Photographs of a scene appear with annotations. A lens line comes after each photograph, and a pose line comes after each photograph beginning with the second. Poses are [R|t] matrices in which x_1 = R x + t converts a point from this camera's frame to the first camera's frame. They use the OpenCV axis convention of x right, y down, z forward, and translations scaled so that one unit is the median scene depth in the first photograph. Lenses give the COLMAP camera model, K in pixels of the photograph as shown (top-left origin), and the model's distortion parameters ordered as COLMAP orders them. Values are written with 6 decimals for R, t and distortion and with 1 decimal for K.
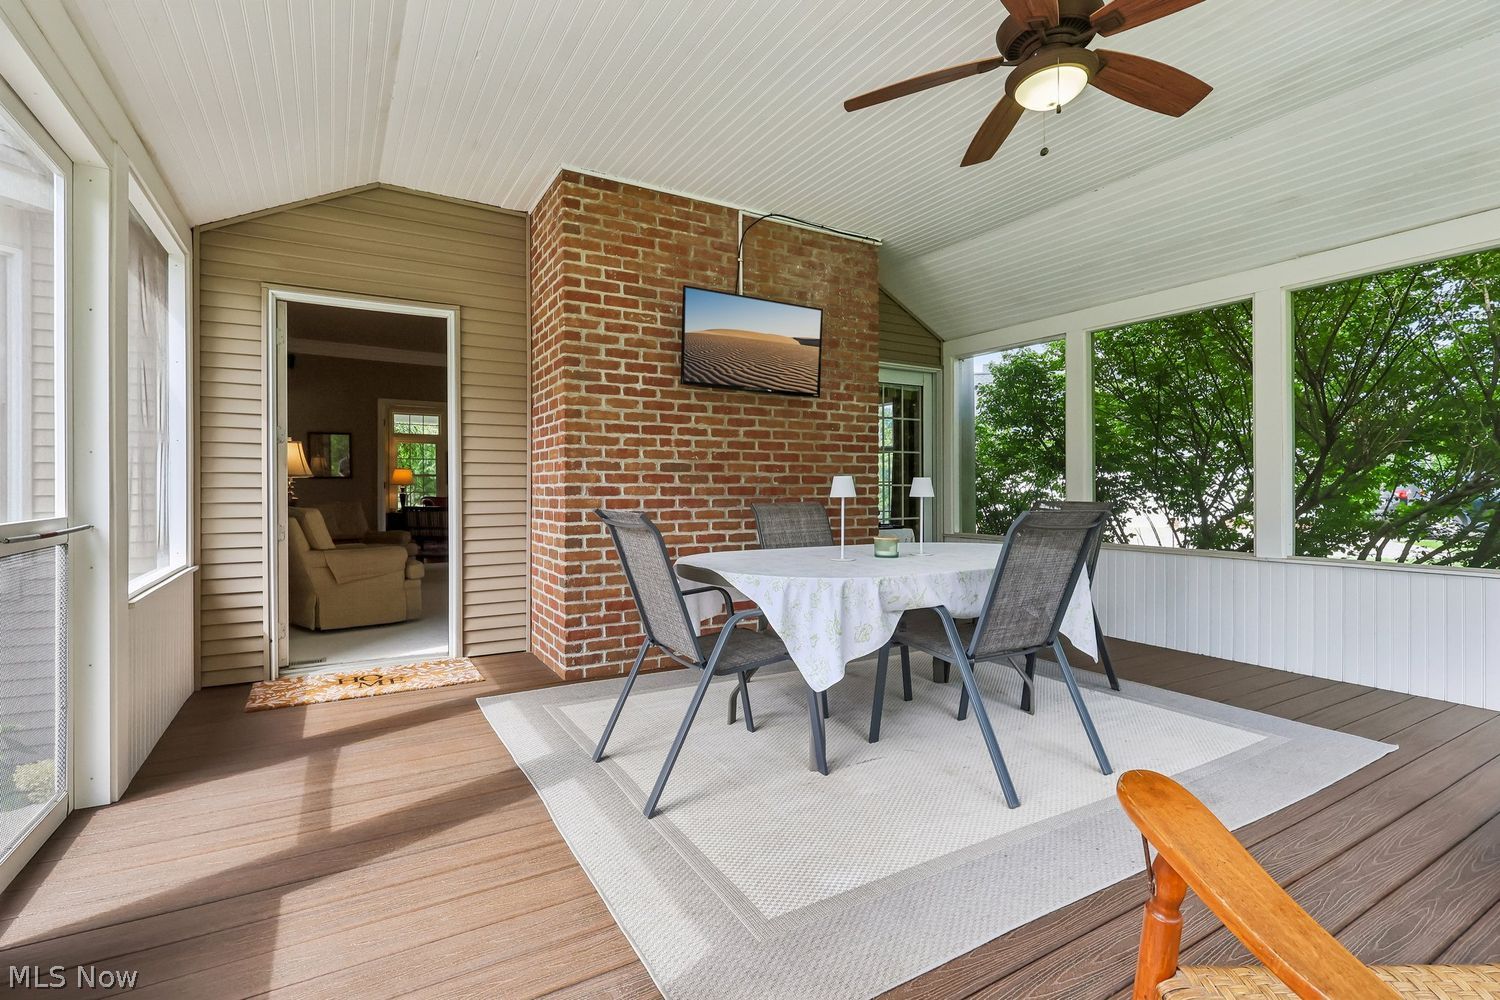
lens RADIAL K [[702.9, 0, 750.0], [0, 702.9, 500.0], [0, 0, 1]] dist [-0.002532, 0.000455]
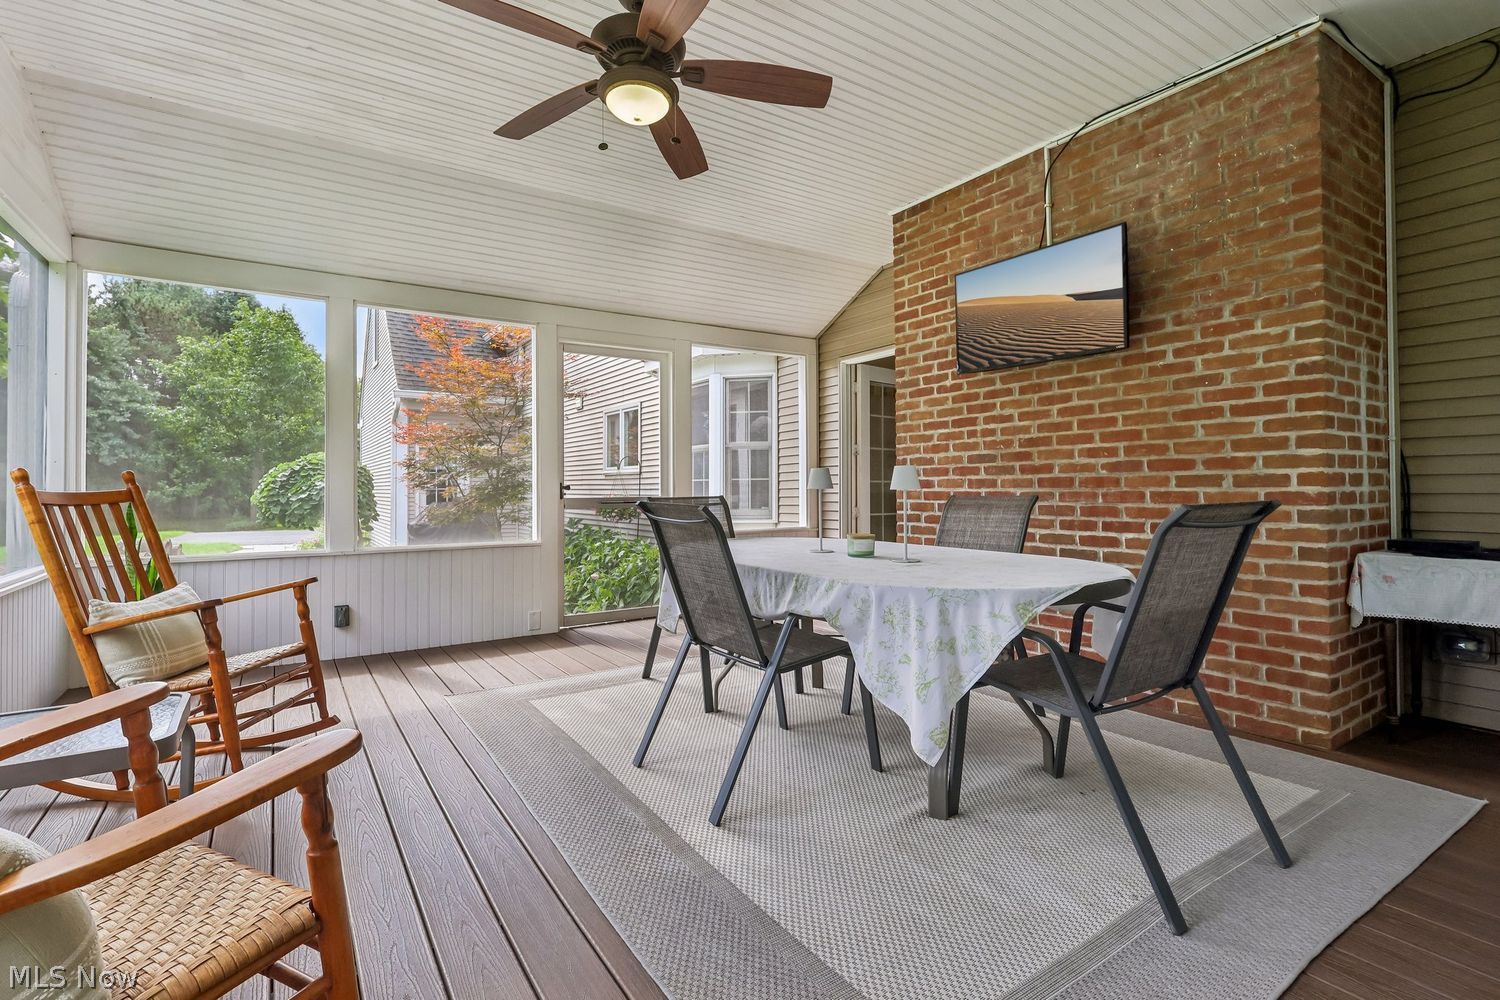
lens RADIAL K [[702.9, 0, 750.0], [0, 702.9, 500.0], [0, 0, 1]] dist [-0.002532, 0.000455]
pose [[0.051412, 0.017390, -0.998526, 0.833309], [-0.006471, 0.999833, 0.017080, -0.004159], [0.998657, 0.005583, 0.051516, 0.628680]]
